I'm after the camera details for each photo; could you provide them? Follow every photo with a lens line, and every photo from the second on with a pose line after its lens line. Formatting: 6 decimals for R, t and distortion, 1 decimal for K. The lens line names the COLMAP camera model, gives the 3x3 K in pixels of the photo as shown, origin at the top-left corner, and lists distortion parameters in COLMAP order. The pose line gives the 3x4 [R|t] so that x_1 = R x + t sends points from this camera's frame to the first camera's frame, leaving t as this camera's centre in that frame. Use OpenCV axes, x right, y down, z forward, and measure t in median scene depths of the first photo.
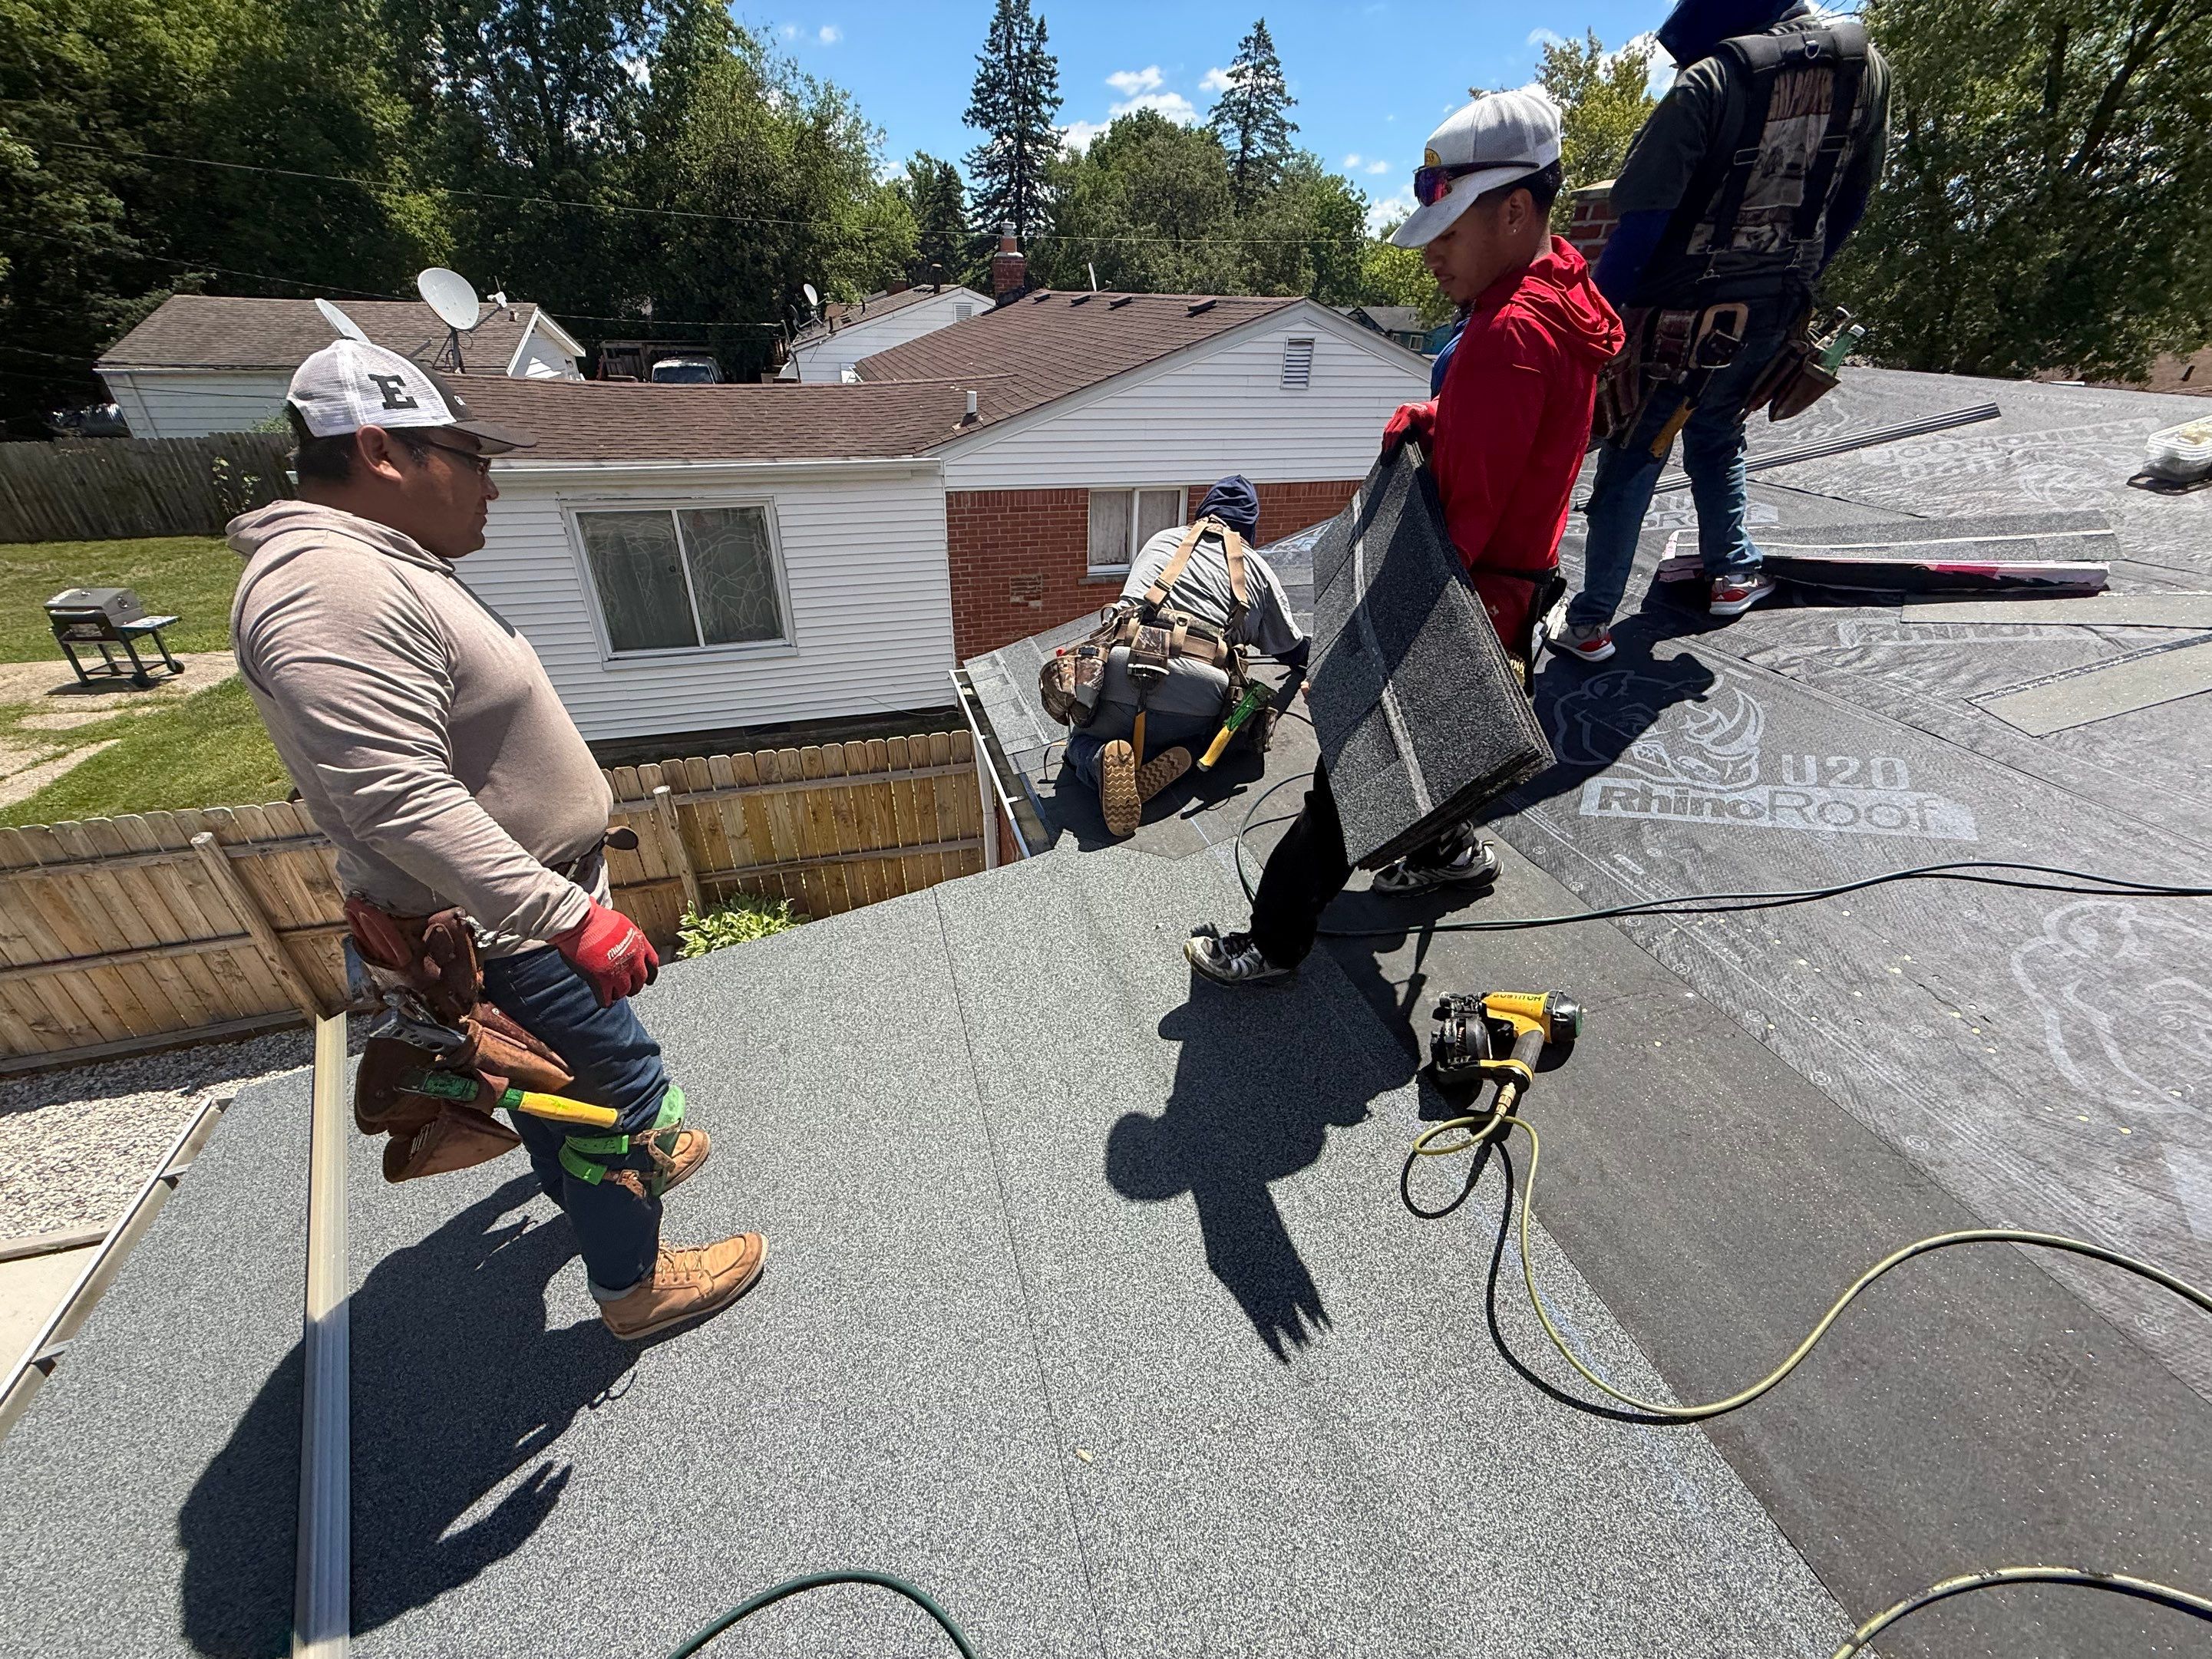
lens RADIAL K [[875.6, 0, 1102.7], [0, 875.6, 818.8], [0, 0, 1]] dist [-0.002408, -0.000330]
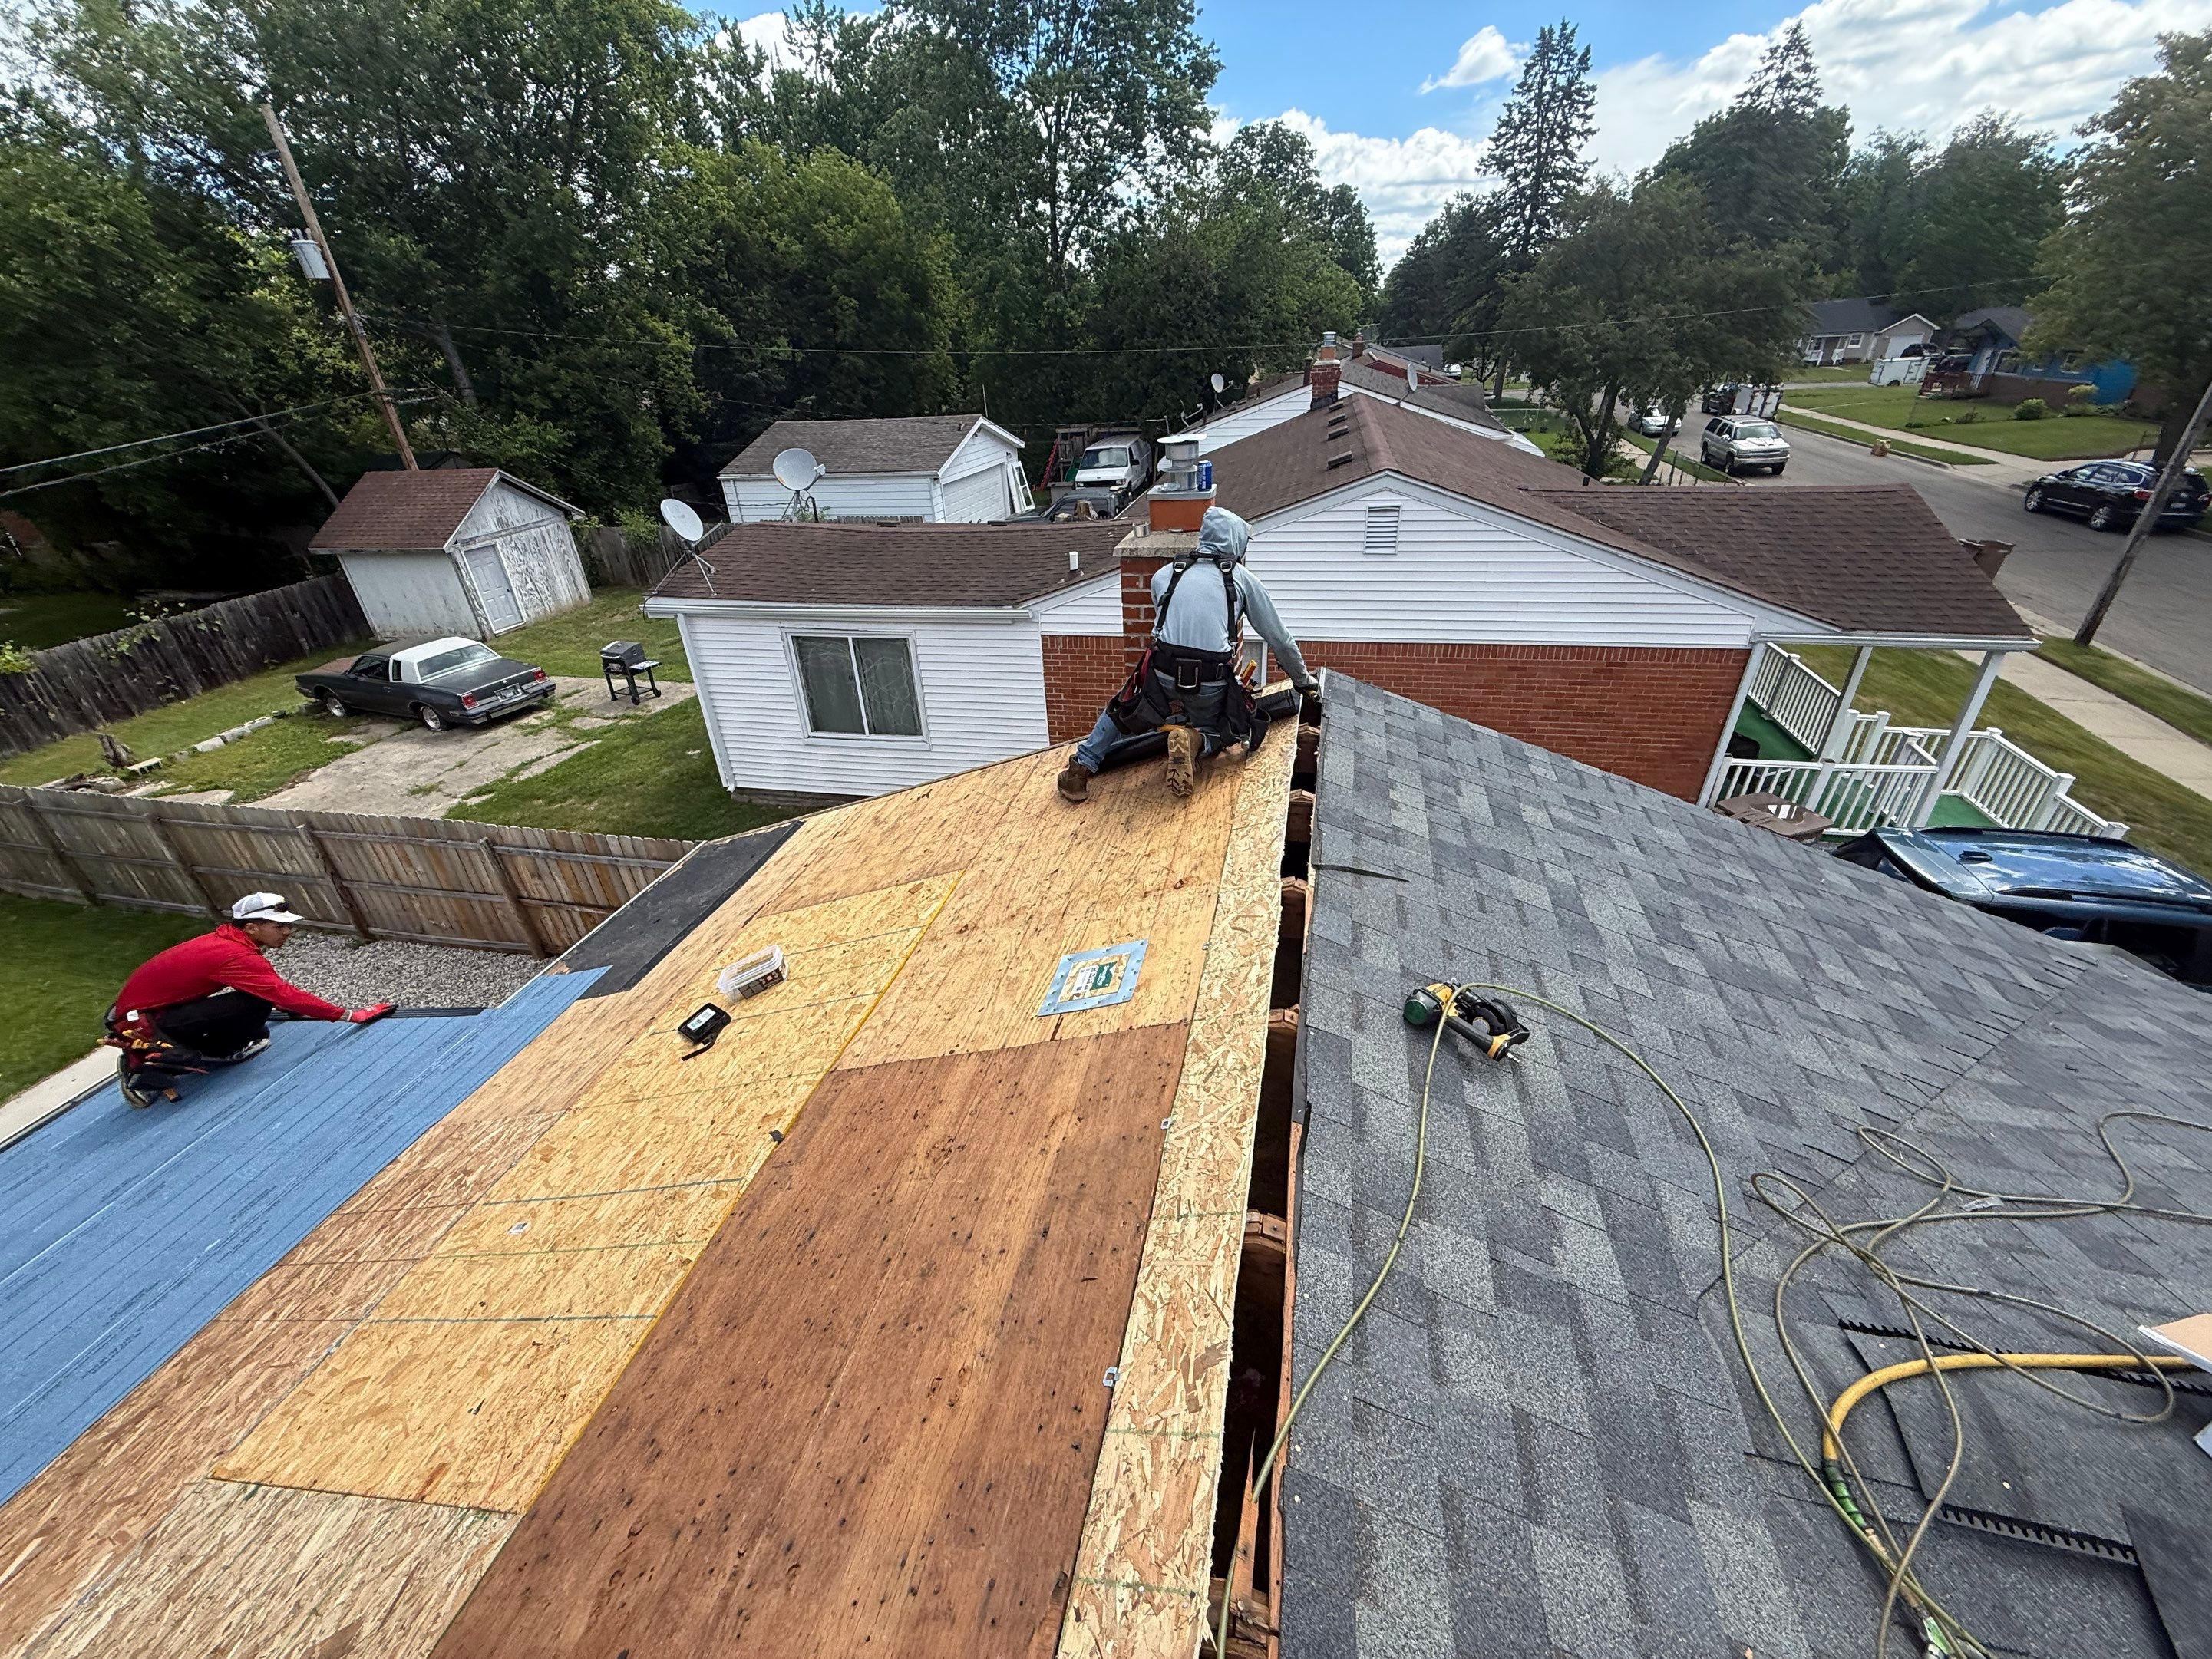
lens RADIAL K [[873.7, 0, 1102.0], [0, 873.7, 820.7], [0, 0, 1]] dist [-0.005342, 0.000026]
pose [[0.861237, 0.181920, -0.474528, 0.134648], [-0.195078, 0.980544, 0.021859, -0.046047], [0.469272, 0.073744, 0.879969, 0.005561]]
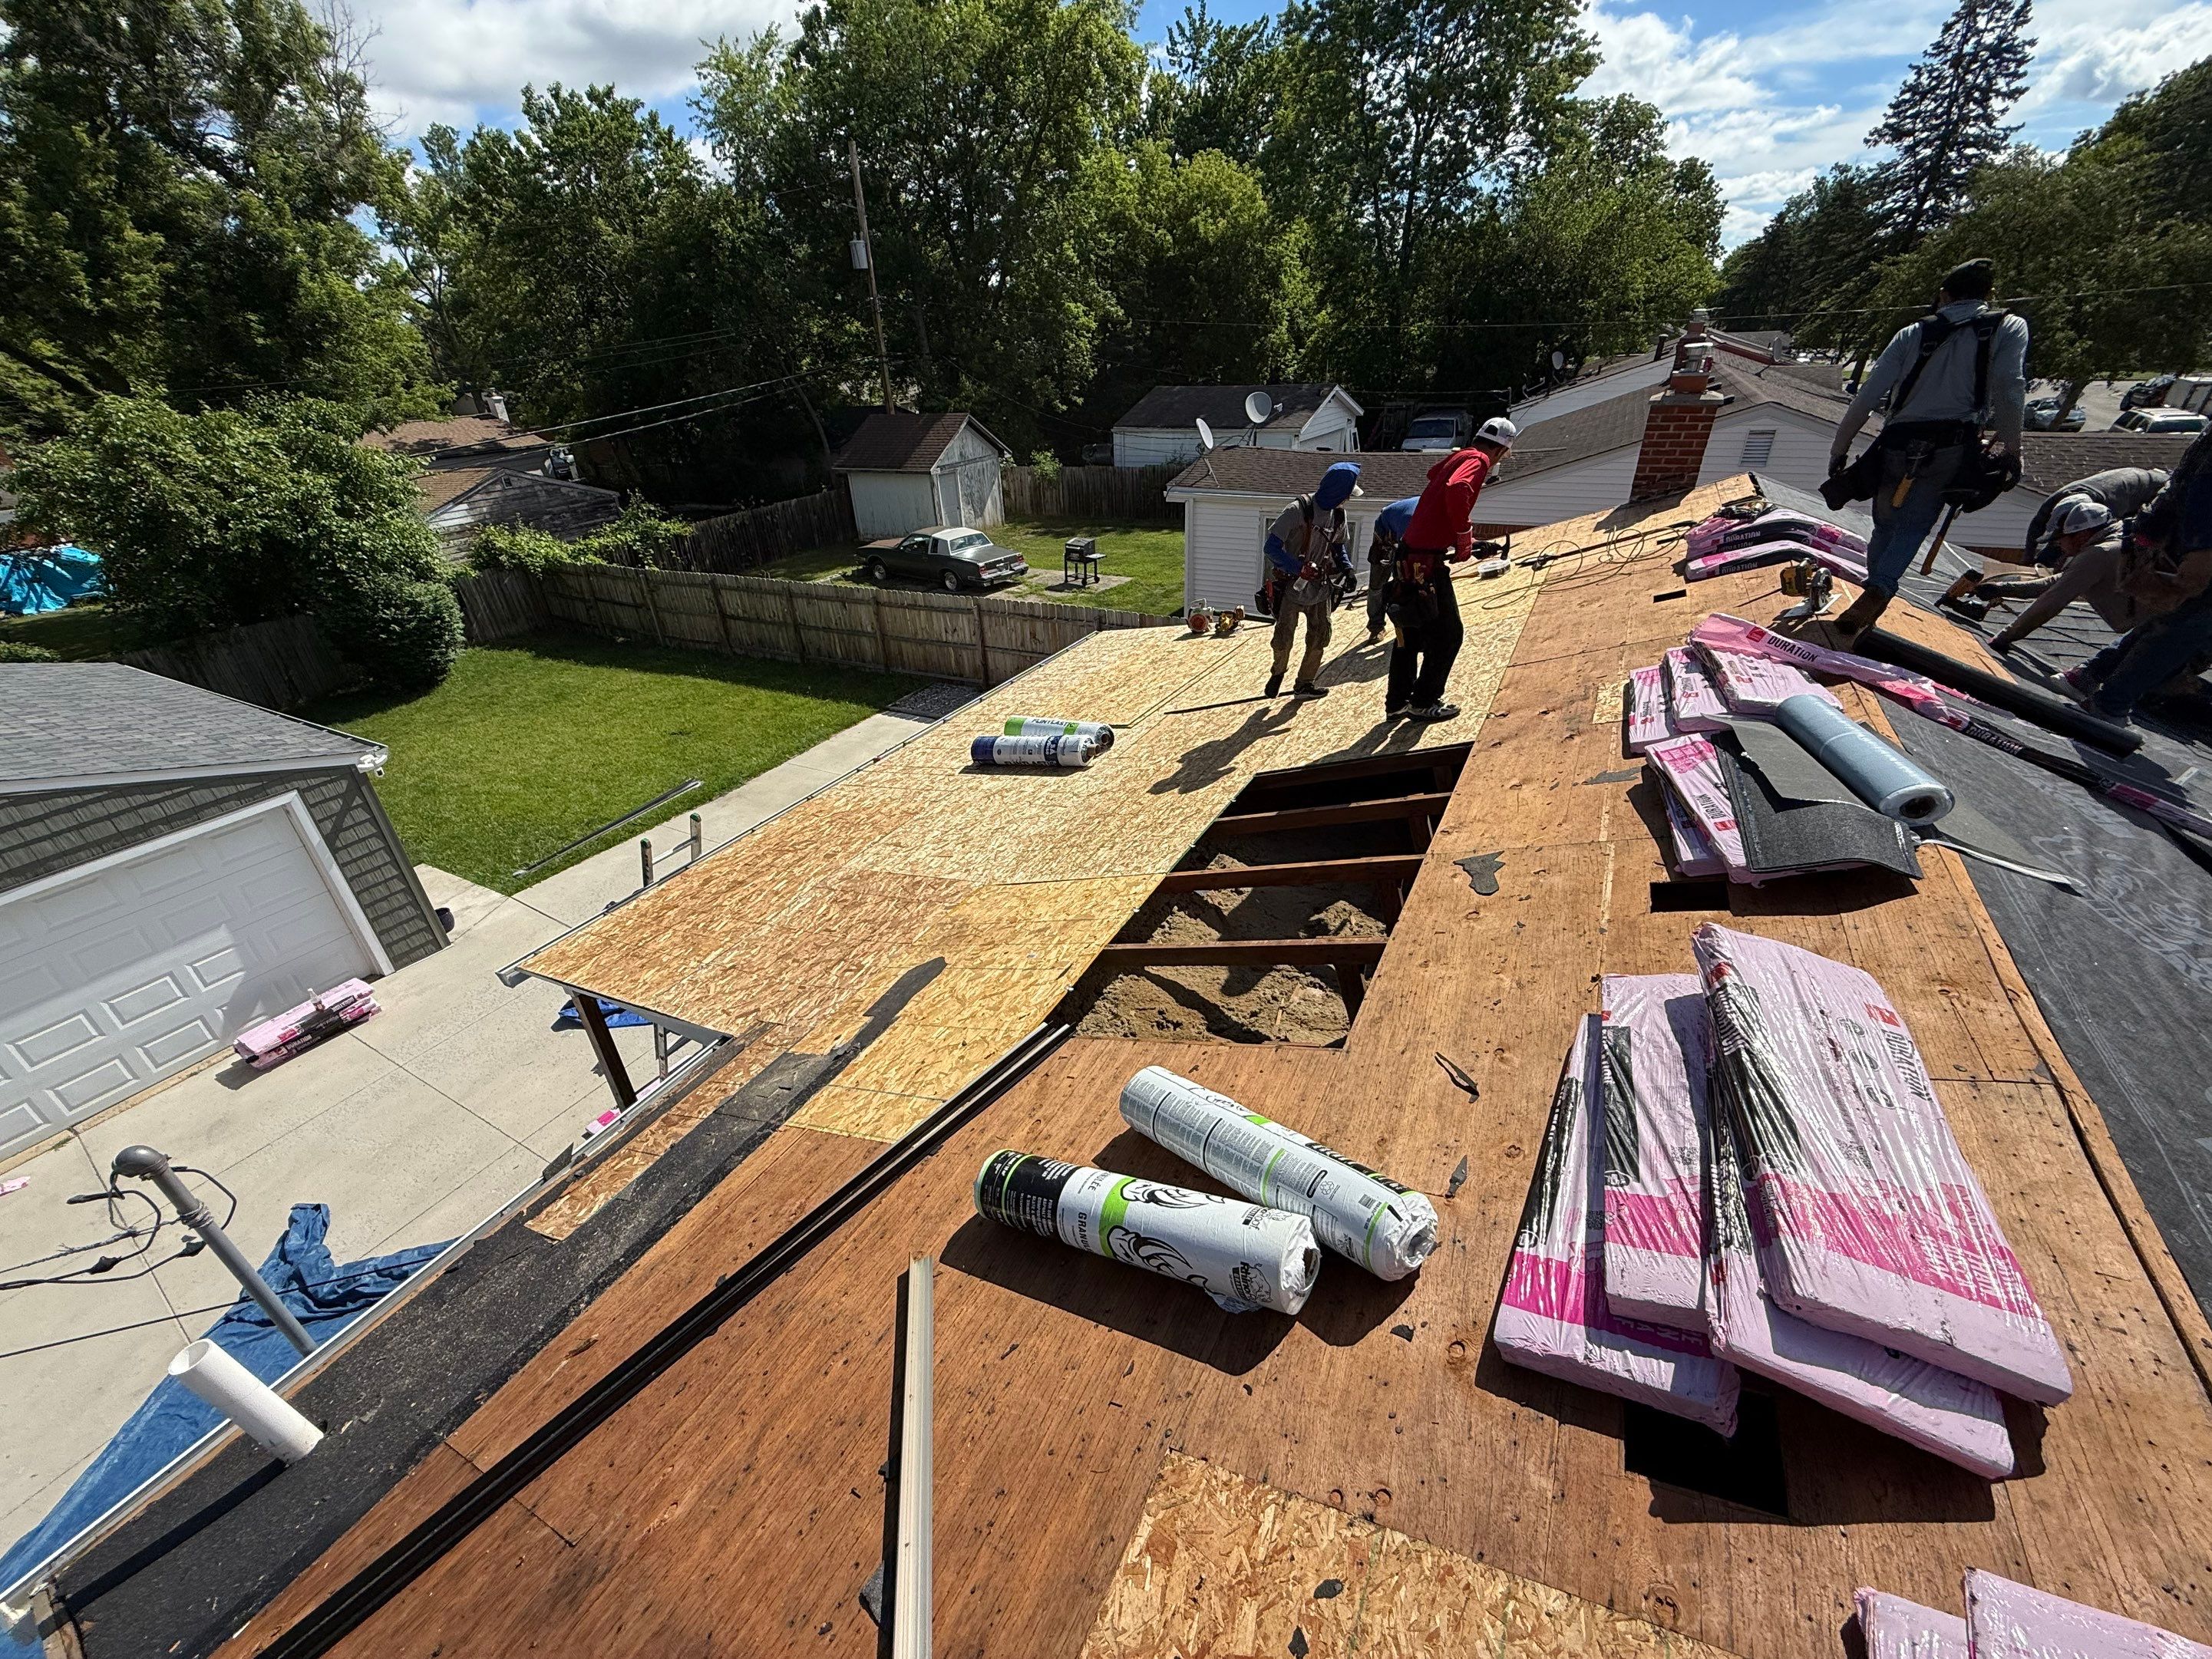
lens RADIAL K [[873.7, 0, 1102.0], [0, 873.7, 820.7], [0, 0, 1]] dist [-0.005342, 0.000026]
pose [[0.695138, 0.294596, -0.655741, 0.159581], [-0.312782, 0.945252, 0.093088, 0.056812], [0.647264, 0.140395, 0.749225, -0.155855]]
